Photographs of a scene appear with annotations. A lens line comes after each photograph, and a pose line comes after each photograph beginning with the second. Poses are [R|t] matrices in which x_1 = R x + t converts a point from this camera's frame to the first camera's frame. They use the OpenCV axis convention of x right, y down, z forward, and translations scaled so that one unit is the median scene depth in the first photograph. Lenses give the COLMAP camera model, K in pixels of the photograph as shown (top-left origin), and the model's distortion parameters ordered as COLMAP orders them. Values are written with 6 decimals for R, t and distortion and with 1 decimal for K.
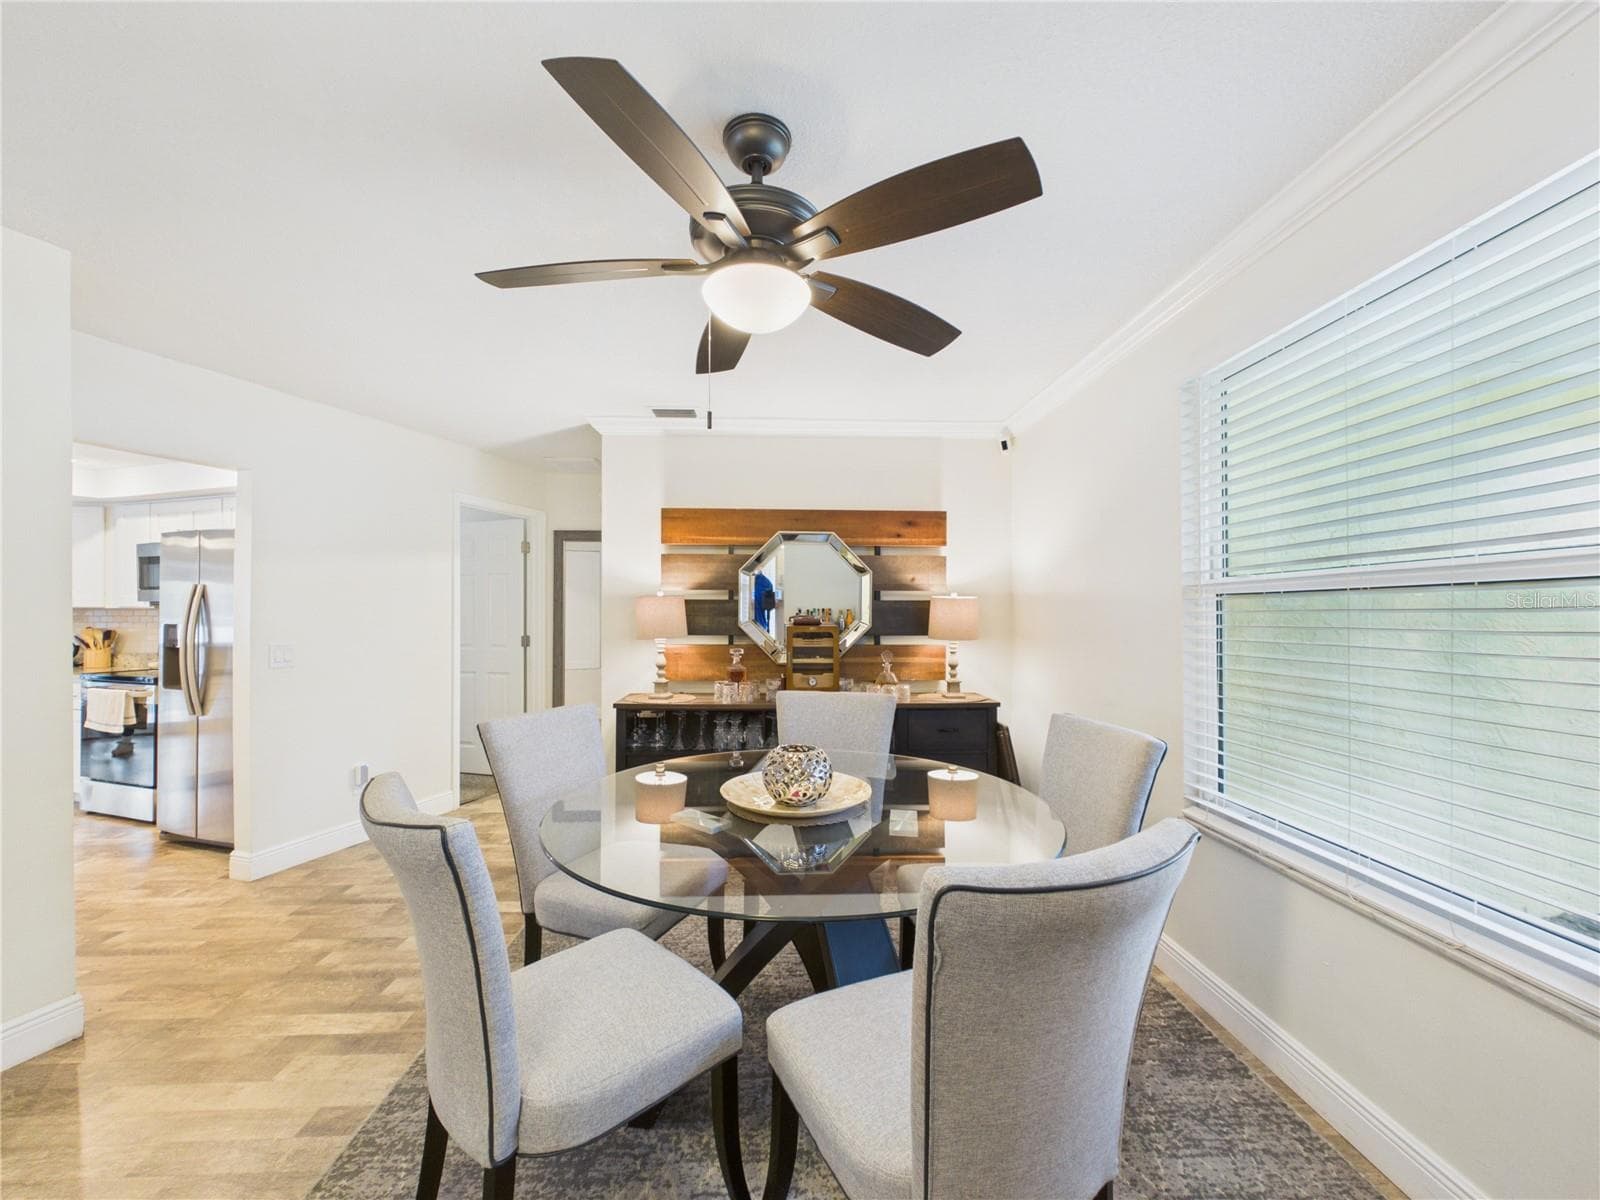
lens RADIAL K [[644.6, 0, 801.4], [0, 644.6, 606.0], [0, 0, 1]] dist [0.000480, 0.000086]
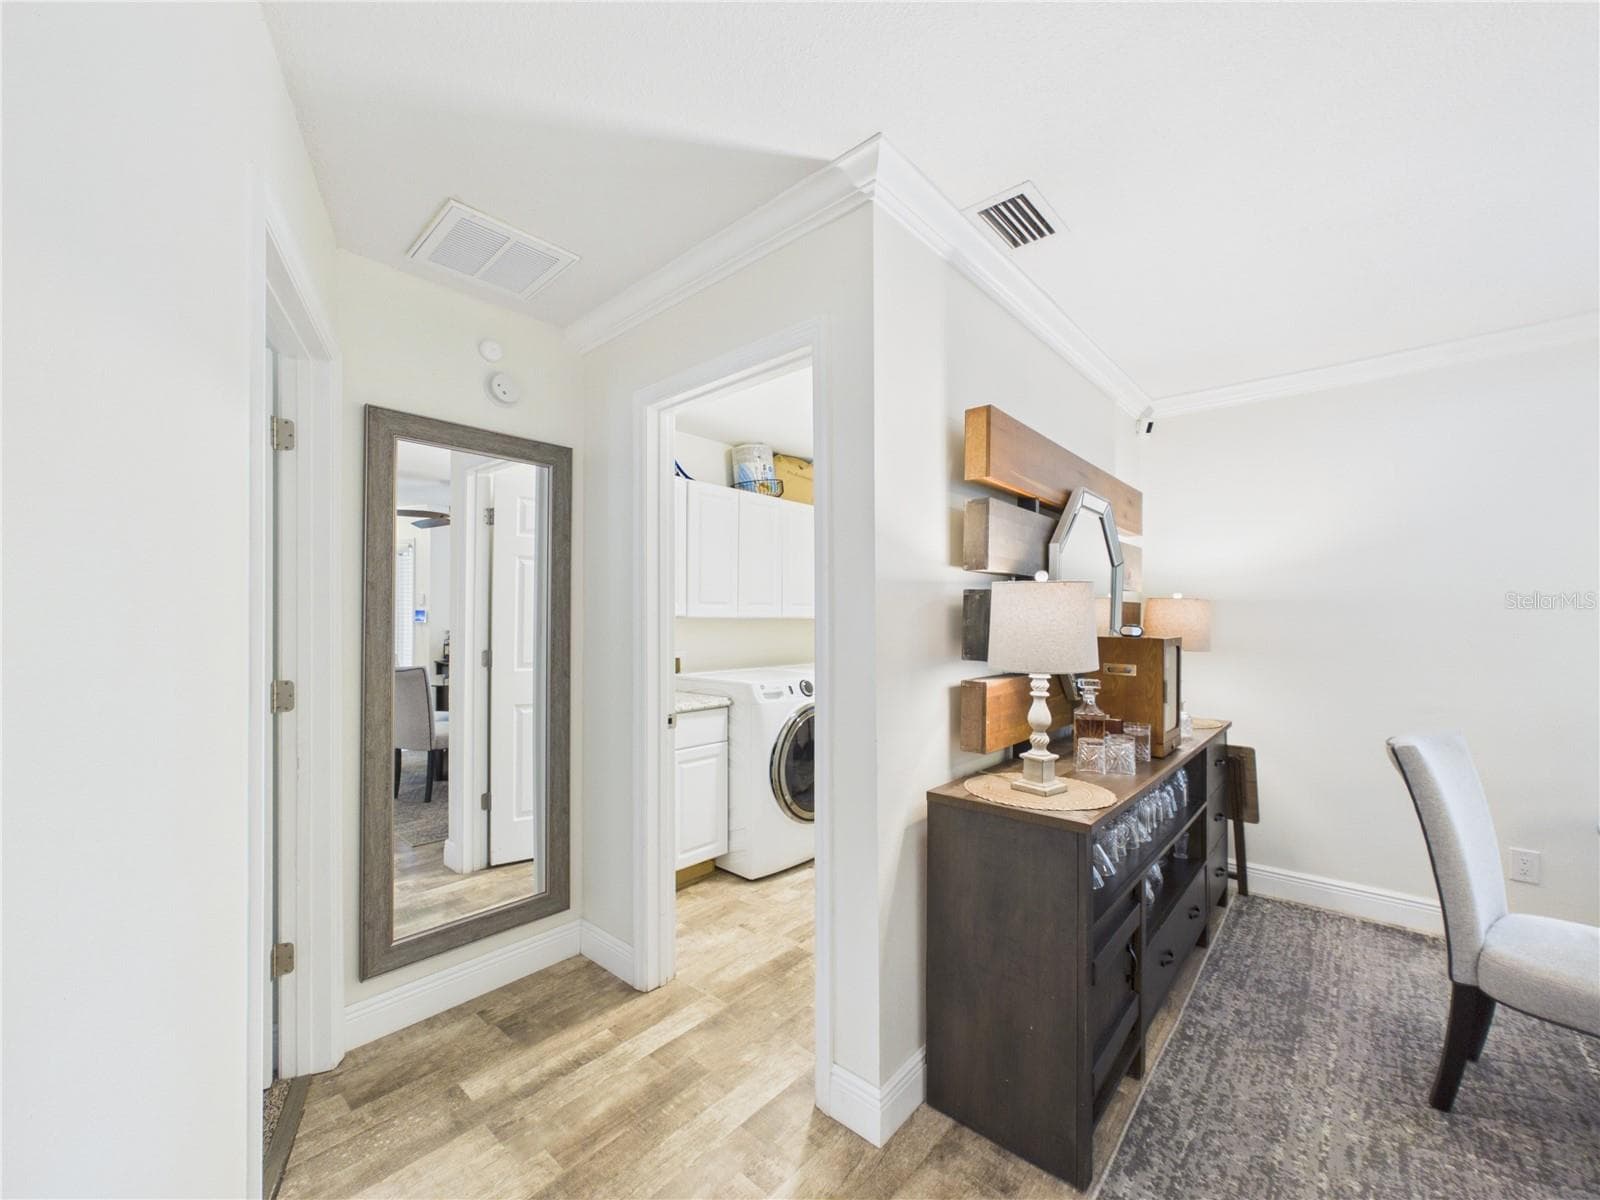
lens RADIAL K [[645.3, 0, 800.9], [0, 645.3, 611.3], [0, 0, 1]] dist [0.001111, 0.000161]
pose [[0.694585, 0.006956, 0.719377, -0.666170], [-0.008811, 0.999961, -0.001162, 0.008108], [-0.719356, -0.005531, 0.694619, 0.751732]]
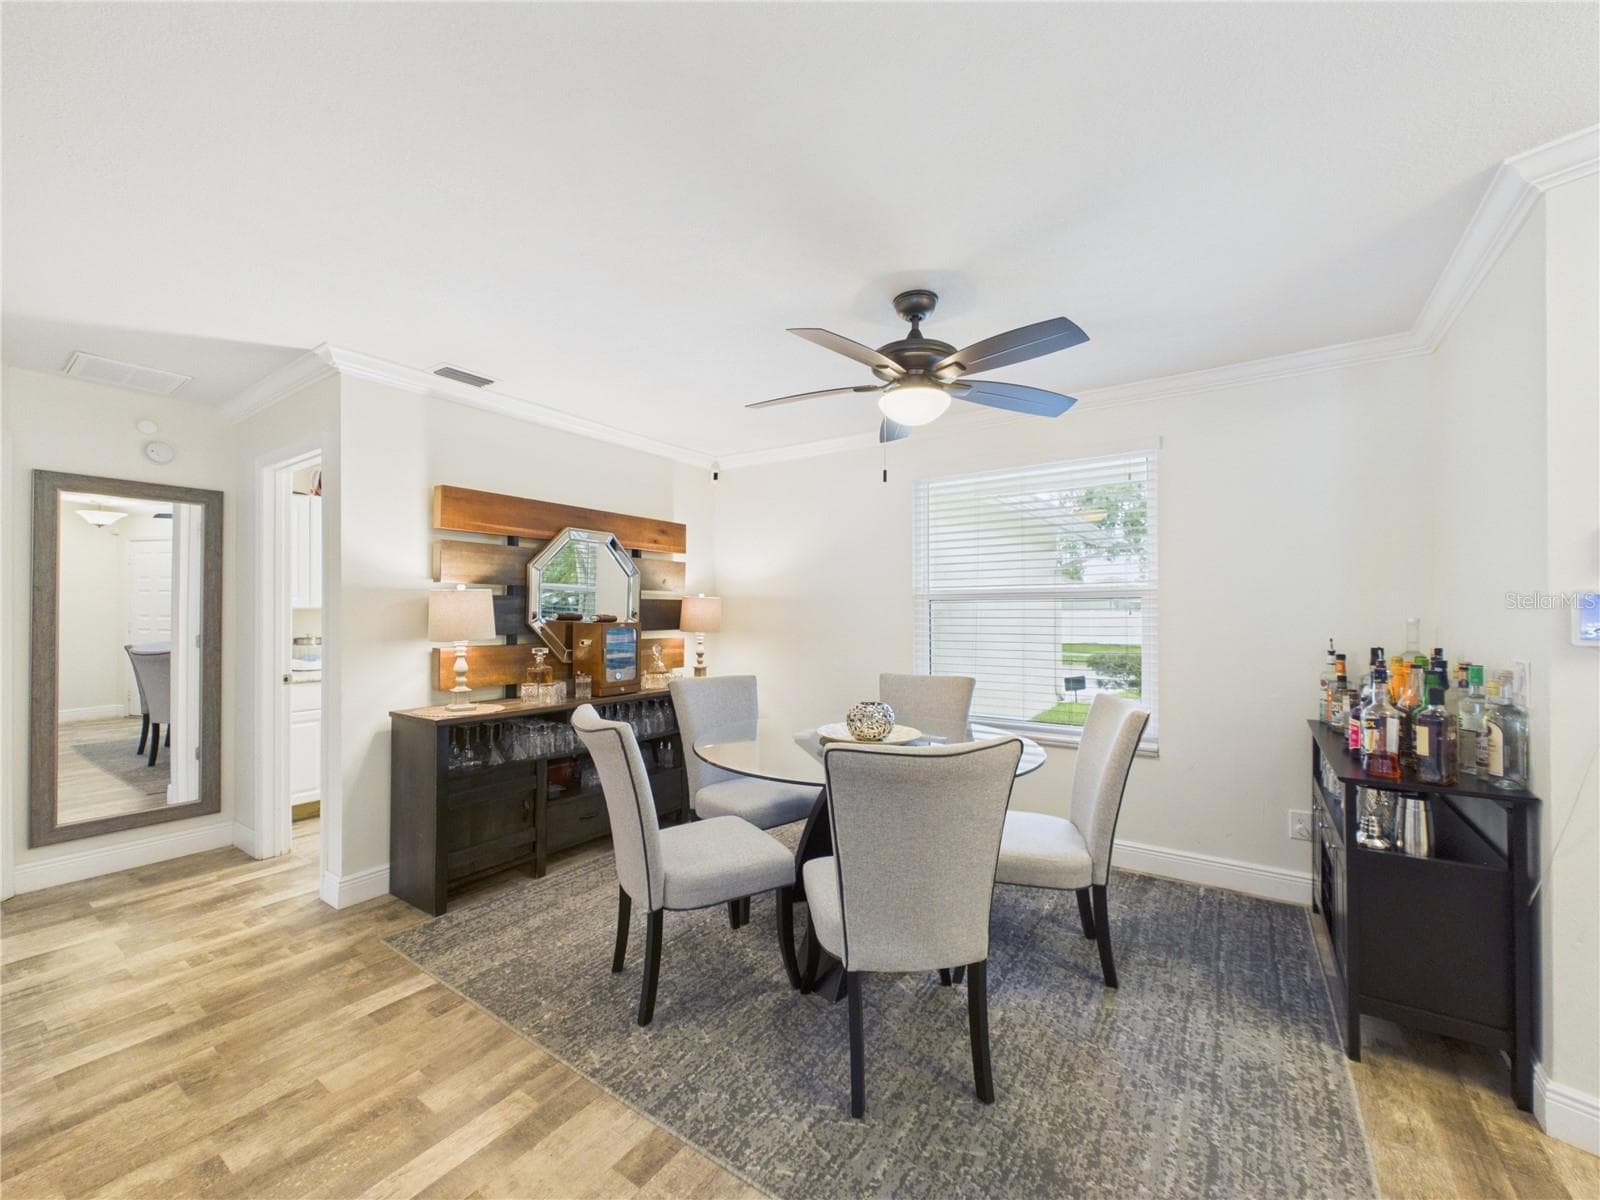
lens RADIAL K [[644.6, 0, 801.4], [0, 644.6, 606.0], [0, 0, 1]] dist [0.000480, 0.000086]
pose [[0.599231, 0.006620, 0.800549, -0.601633], [-0.011975, 0.999928, 0.000695, -0.000811], [-0.800487, -0.010003, 0.599267, 0.122052]]
